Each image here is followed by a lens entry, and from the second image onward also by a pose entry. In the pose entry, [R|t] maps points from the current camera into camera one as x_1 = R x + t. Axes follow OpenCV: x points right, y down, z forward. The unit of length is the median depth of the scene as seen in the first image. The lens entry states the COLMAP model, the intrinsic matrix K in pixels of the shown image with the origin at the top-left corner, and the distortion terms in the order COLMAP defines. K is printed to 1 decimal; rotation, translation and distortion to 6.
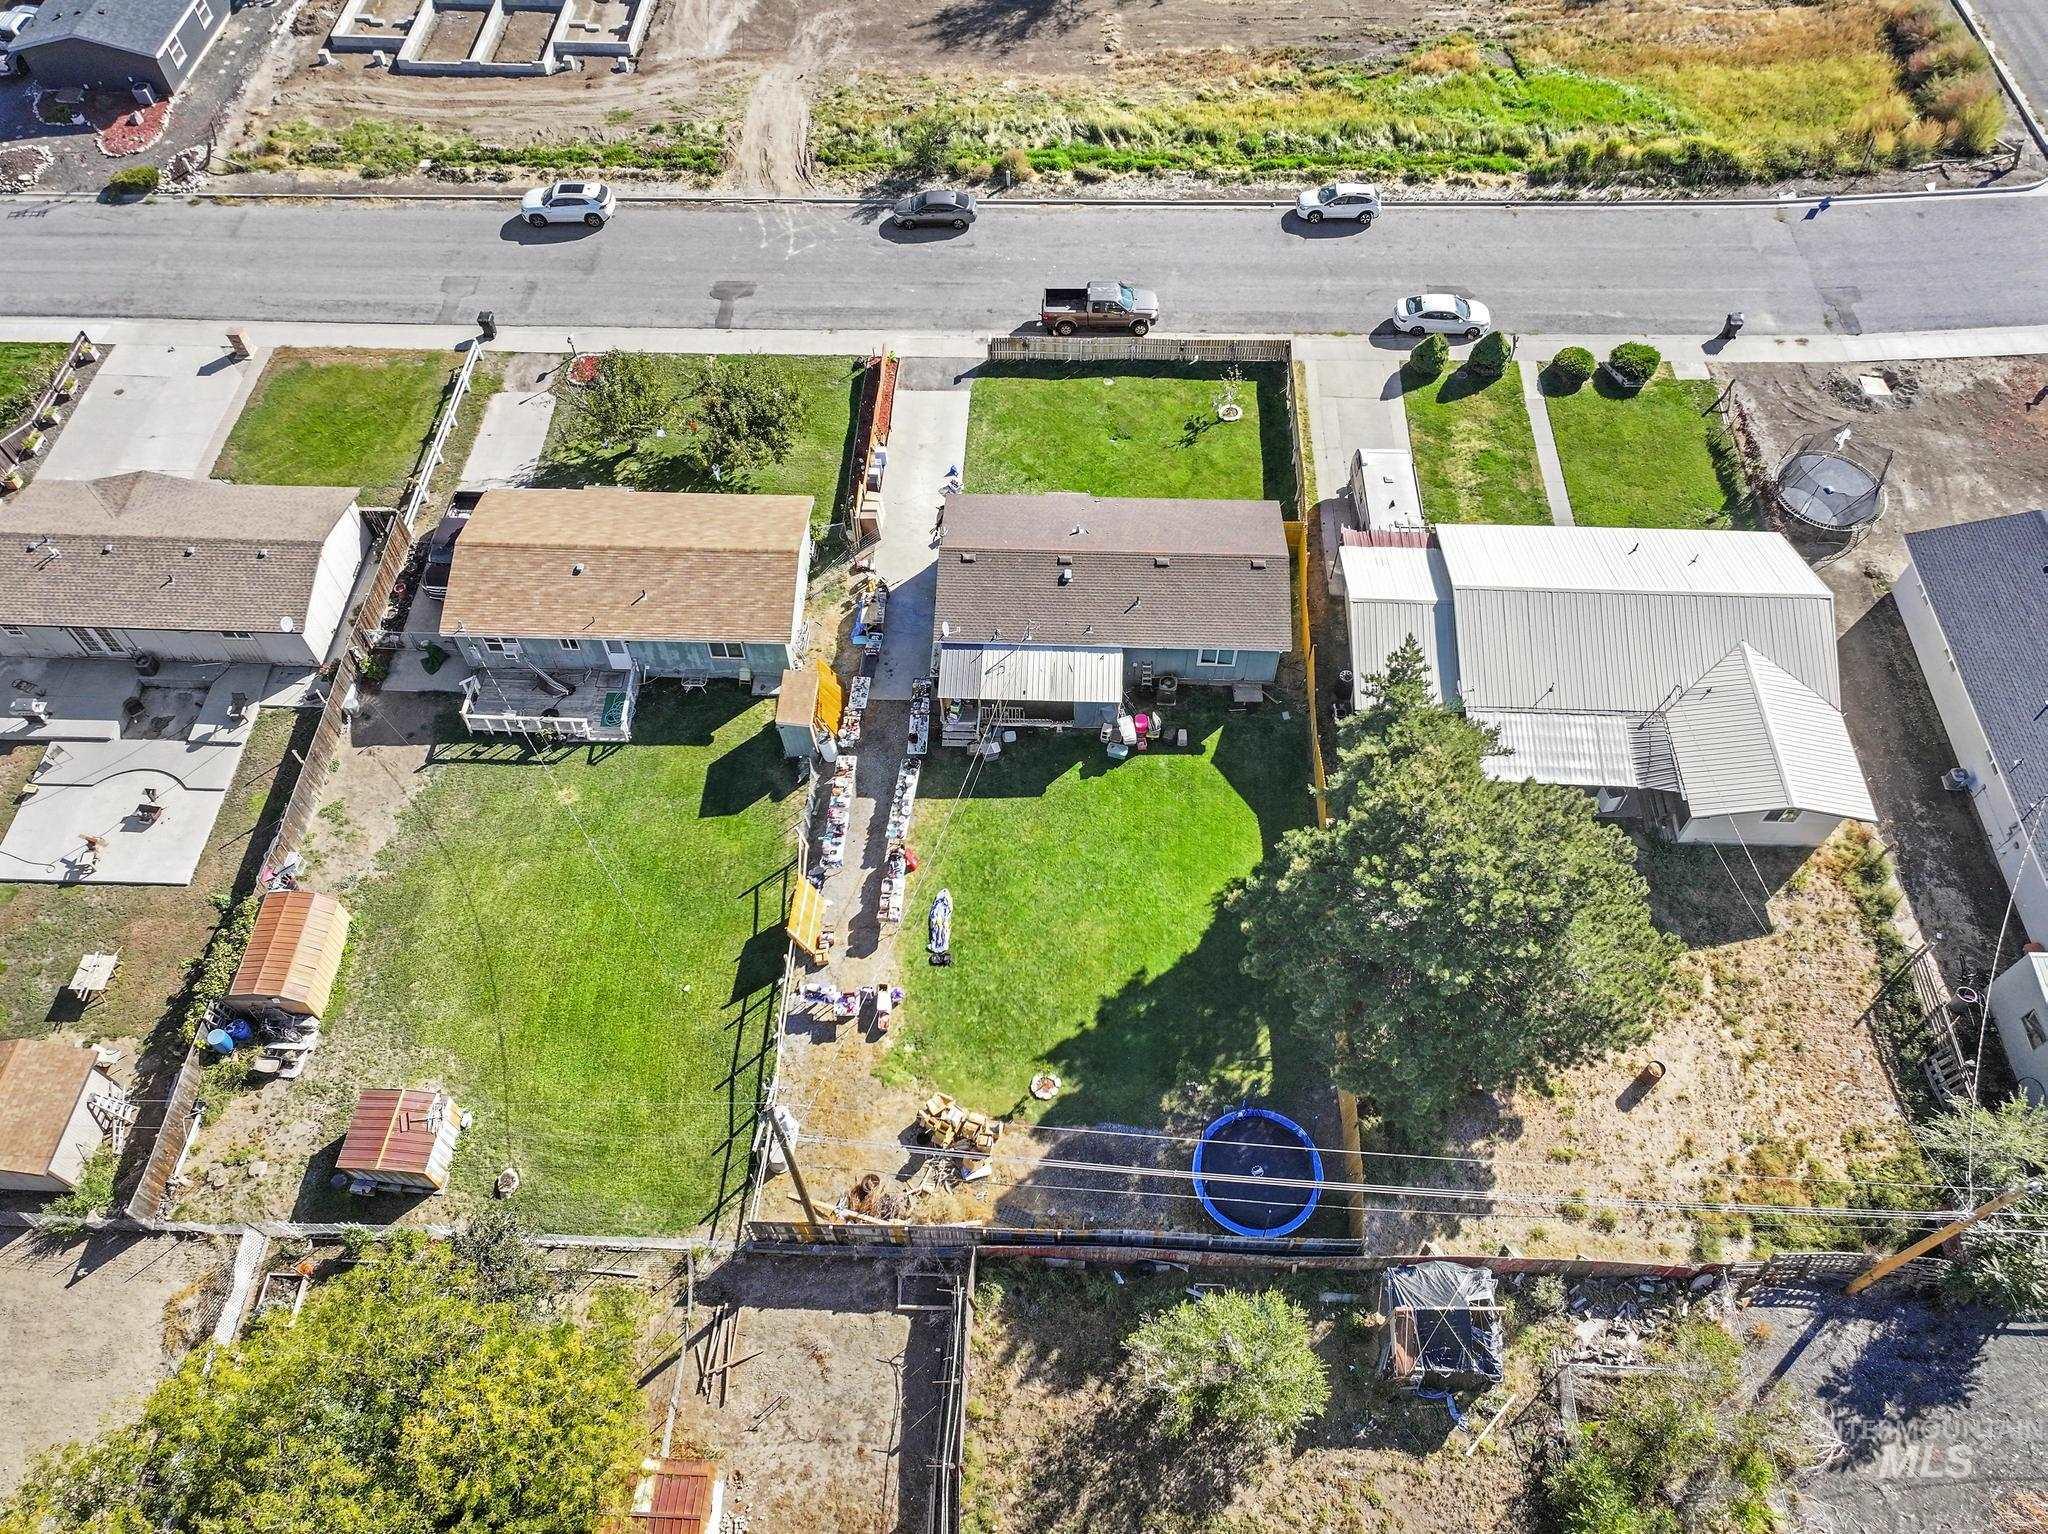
lens RADIAL K [[1453.0, 0, 1029.4], [0, 1453.0, 764.3], [0, 0, 1]] dist [-0.003262, 0.021644]
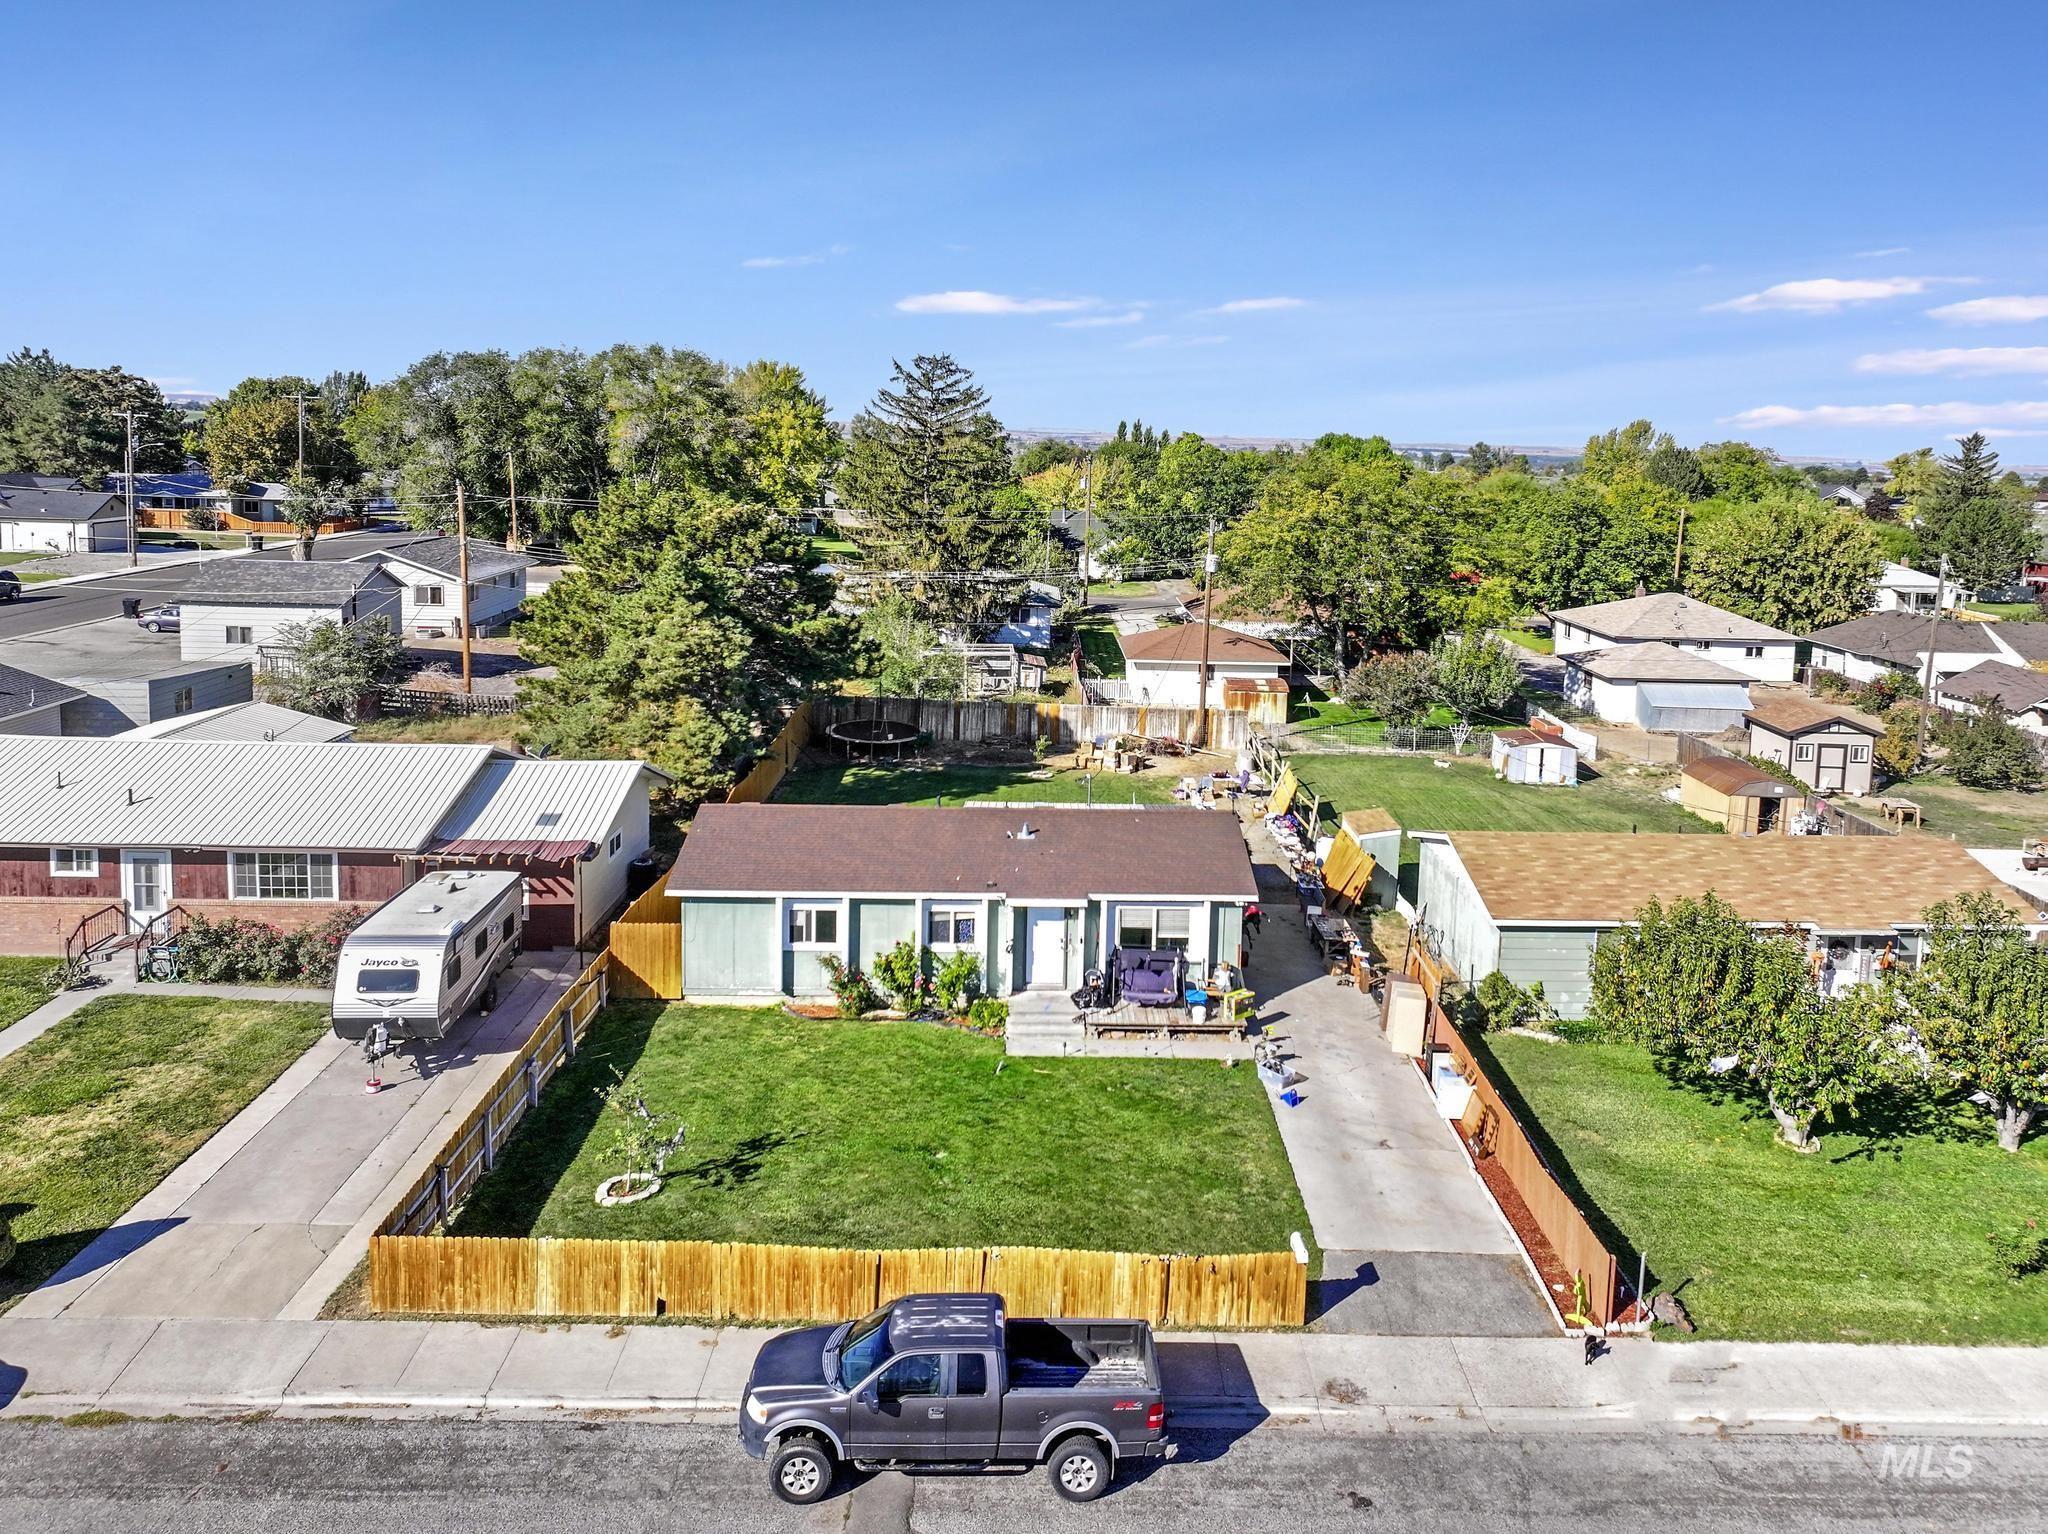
lens RADIAL K [[1490.4, 0, 1110.2], [0, 1490.4, 577.7], [0, 0, 1]] dist [-0.000594, 0.004428]
pose [[-0.995472, -0.018912, -0.093156, 0.057916], [-0.090973, 0.473695, 0.875978, -0.758686], [0.027561, 0.880486, -0.473271, 1.176089]]
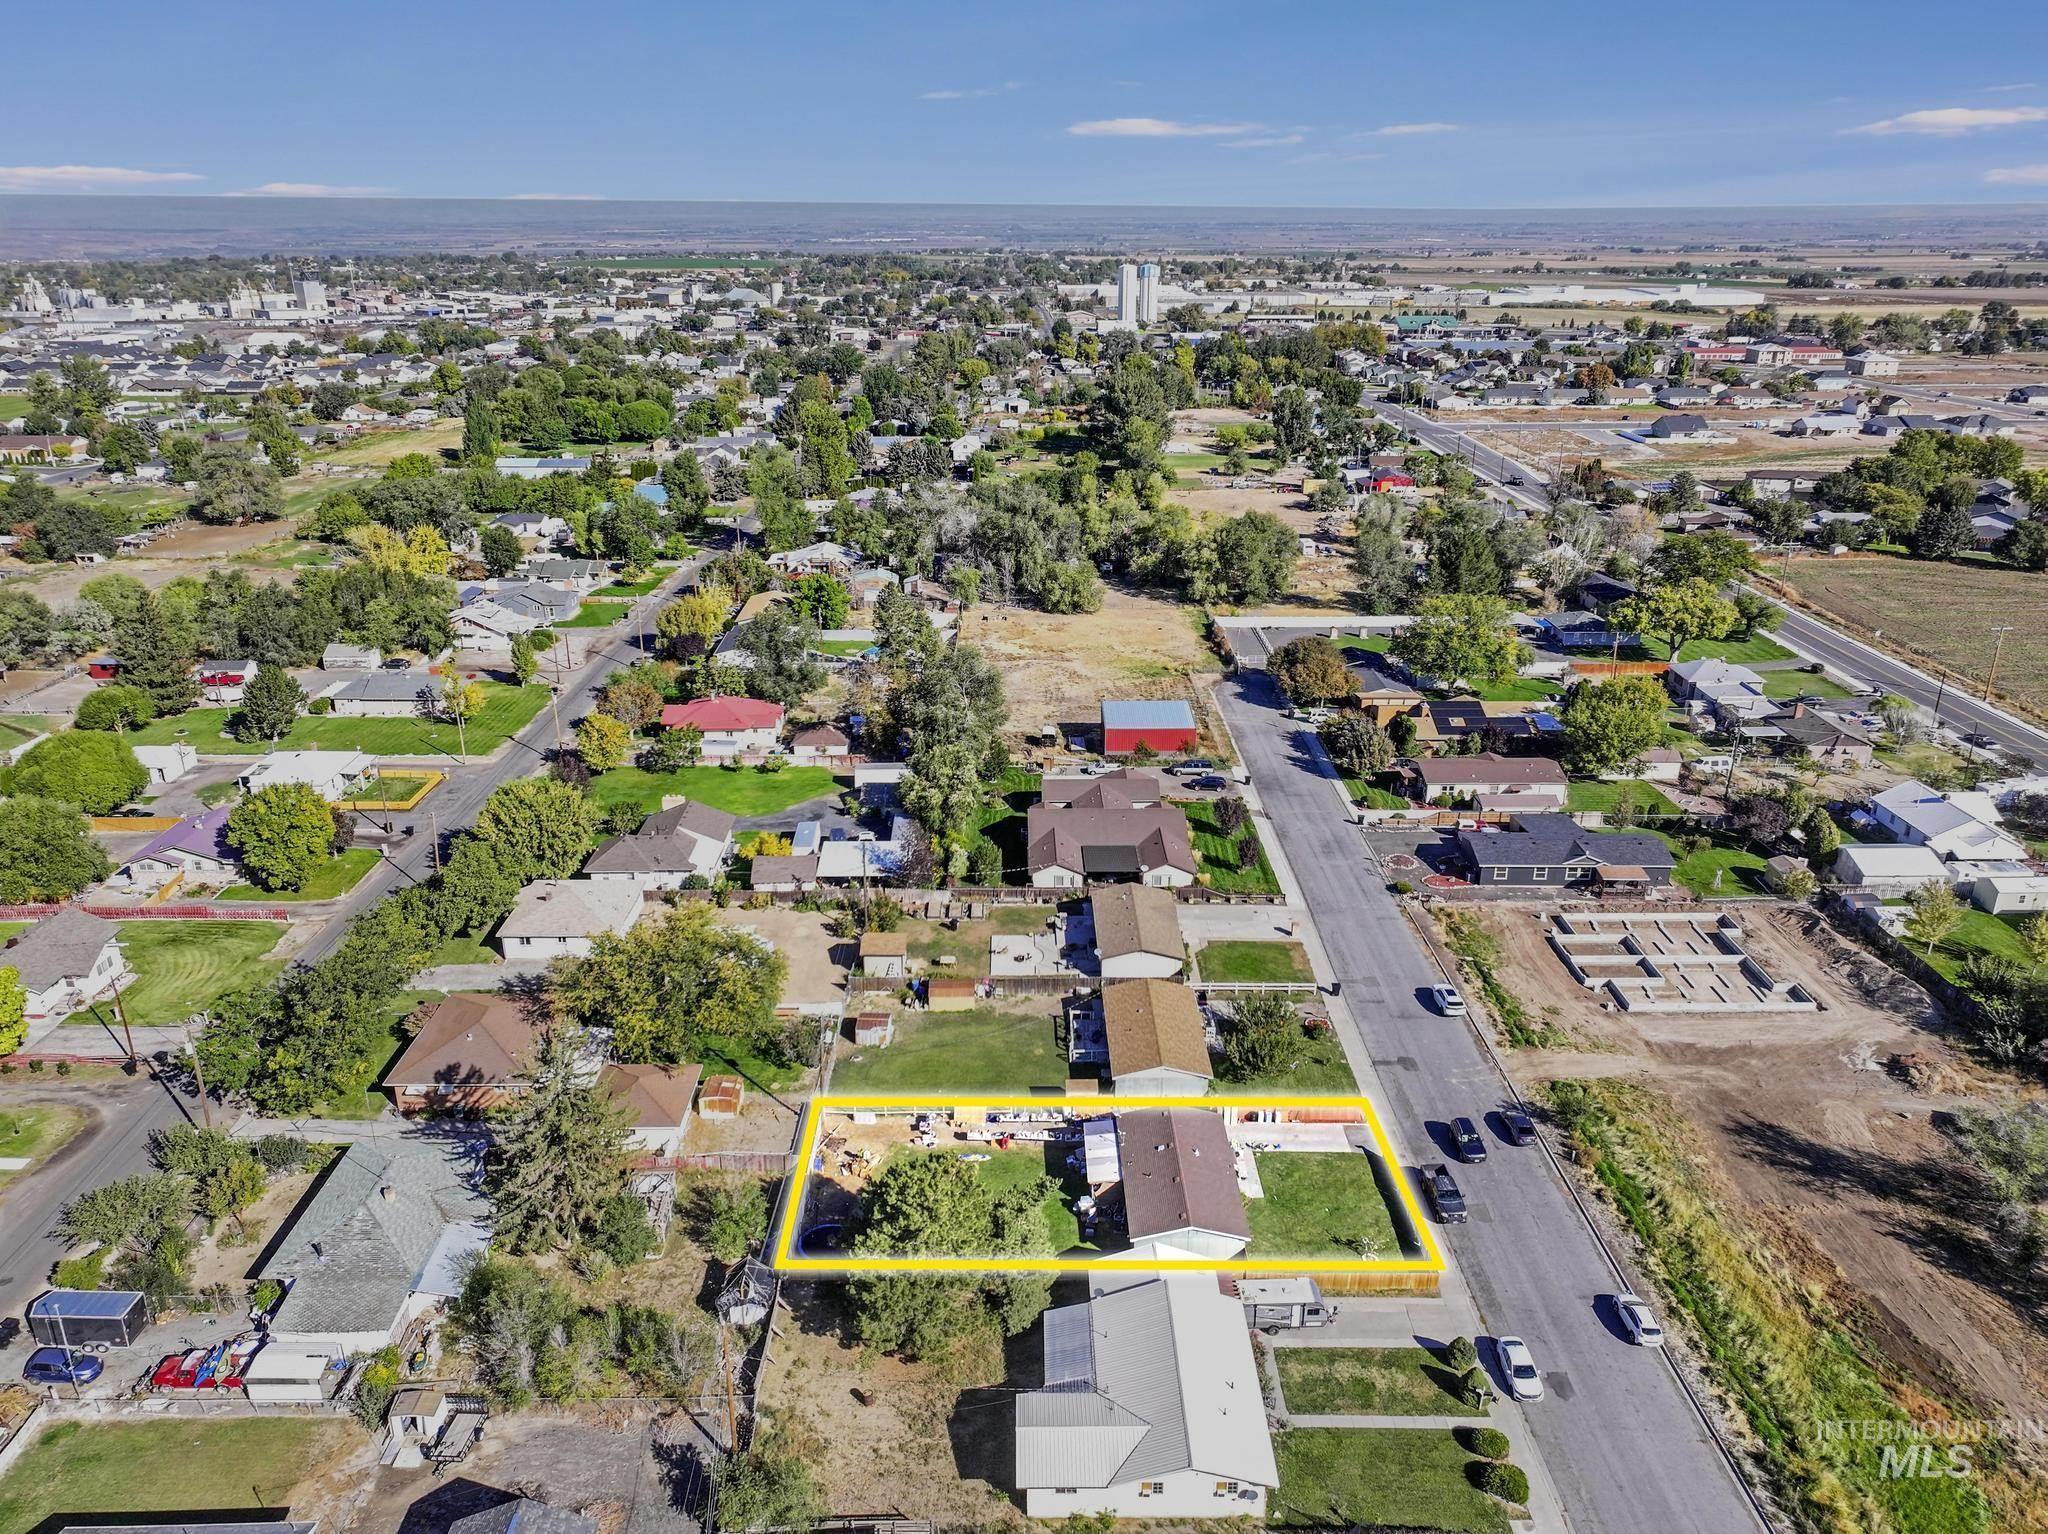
lens RADIAL K [[1453.0, 0, 1029.4], [0, 1453.0, 764.3], [0, 0, 1]] dist [-0.003262, 0.021644]
pose [[0.044001, 0.358528, -0.932481, 1.446916], [-0.828161, 0.535134, 0.166675, -0.522021], [0.558760, 0.764911, 0.320465, -0.027273]]
